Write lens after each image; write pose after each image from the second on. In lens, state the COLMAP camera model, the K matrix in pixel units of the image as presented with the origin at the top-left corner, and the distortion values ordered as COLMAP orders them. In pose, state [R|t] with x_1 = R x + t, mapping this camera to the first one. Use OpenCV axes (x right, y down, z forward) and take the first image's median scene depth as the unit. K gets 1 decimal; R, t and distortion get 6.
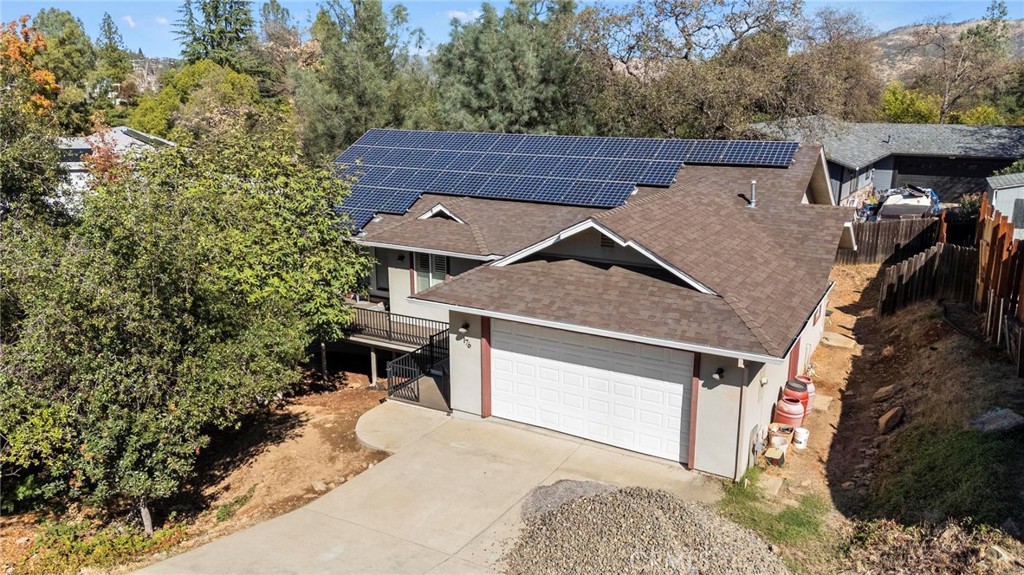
lens RADIAL K [[751.2, 0, 510.4], [0, 751.2, 284.7], [0, 0, 1]] dist [0.035085, -0.013100]
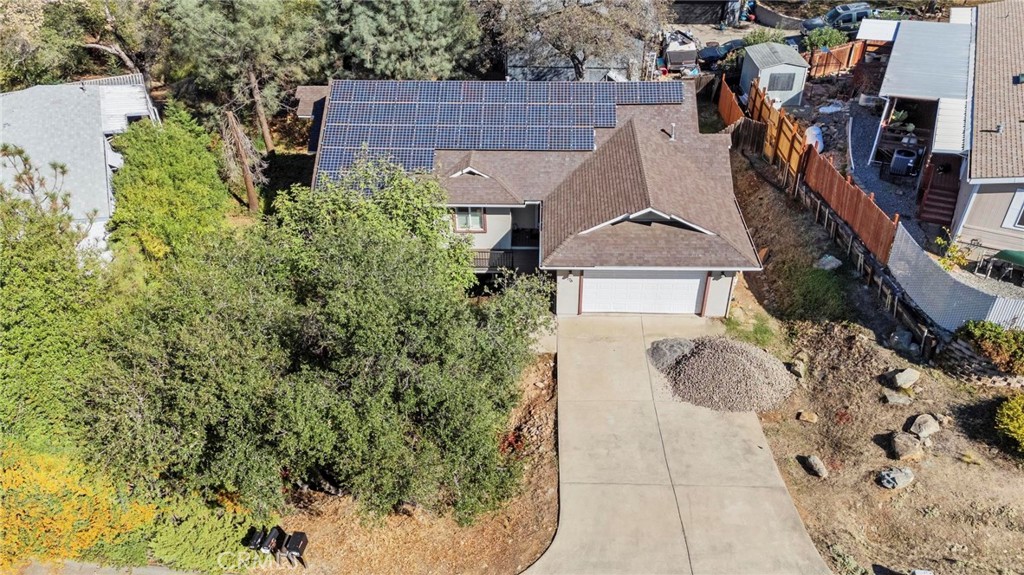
lens RADIAL K [[751.2, 0, 516.9], [0, 751.2, 287.6], [0, 0, 1]] dist [0.035085, -0.013100]
pose [[0.882225, -0.290845, 0.370255, -0.907325], [0.130781, 0.906821, 0.400713, -0.685040], [-0.452300, -0.305097, 0.838057, -0.423393]]
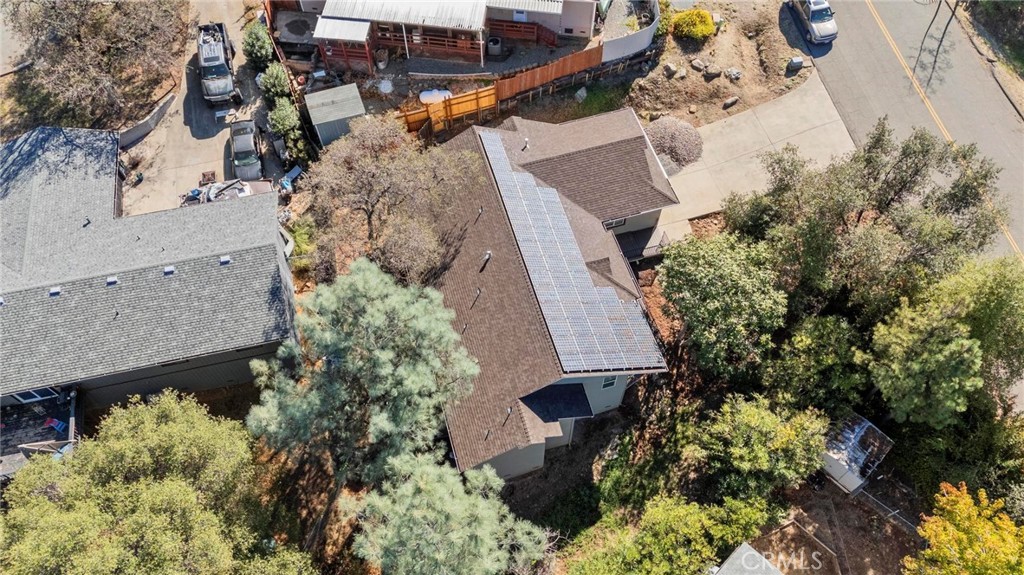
lens RADIAL K [[751.2, 0, 509.6], [0, 751.2, 285.4], [0, 0, 1]] dist [0.035085, -0.013100]
pose [[-0.724298, -0.581773, 0.370045, -0.960701], [0.185796, 0.352158, 0.917314, -2.727231], [-0.663982, 0.733161, -0.146976, 2.247400]]
